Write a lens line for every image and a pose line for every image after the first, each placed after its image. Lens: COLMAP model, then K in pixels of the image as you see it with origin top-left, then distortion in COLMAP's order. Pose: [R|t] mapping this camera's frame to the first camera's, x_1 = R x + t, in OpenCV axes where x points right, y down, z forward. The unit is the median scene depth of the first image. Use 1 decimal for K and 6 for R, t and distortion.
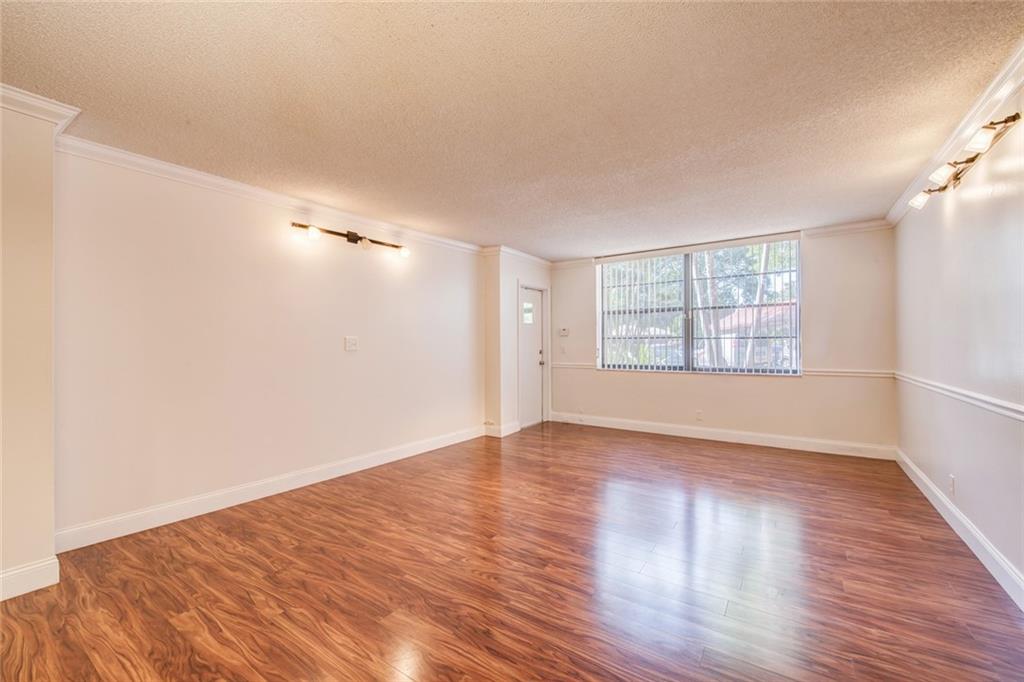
lens RADIAL K [[414.6, 0, 509.0], [0, 414.6, 327.2], [0, 0, 1]] dist [0.002049, -0.004132]
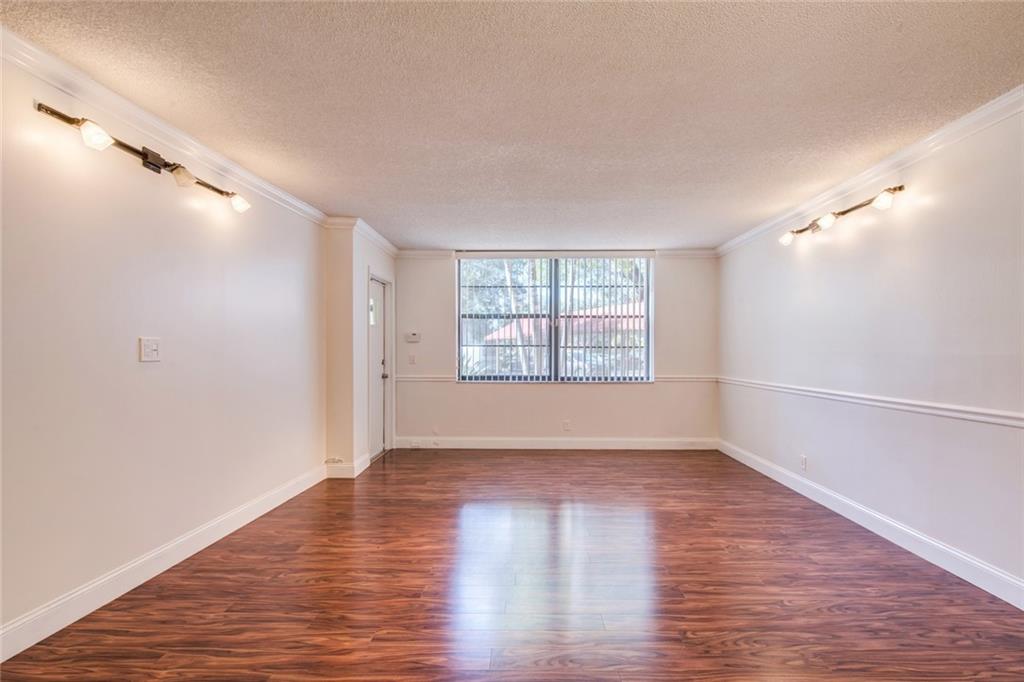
lens RADIAL K [[466.0, 0, 532.2], [0, 466.0, 347.7], [0, 0, 1]] dist [0.009121, -0.008118]
pose [[0.828185, 0.010390, 0.560358, -0.287027], [-0.027901, 0.999353, 0.022708, 0.006753], [-0.559759, -0.034441, 0.827939, 0.174269]]
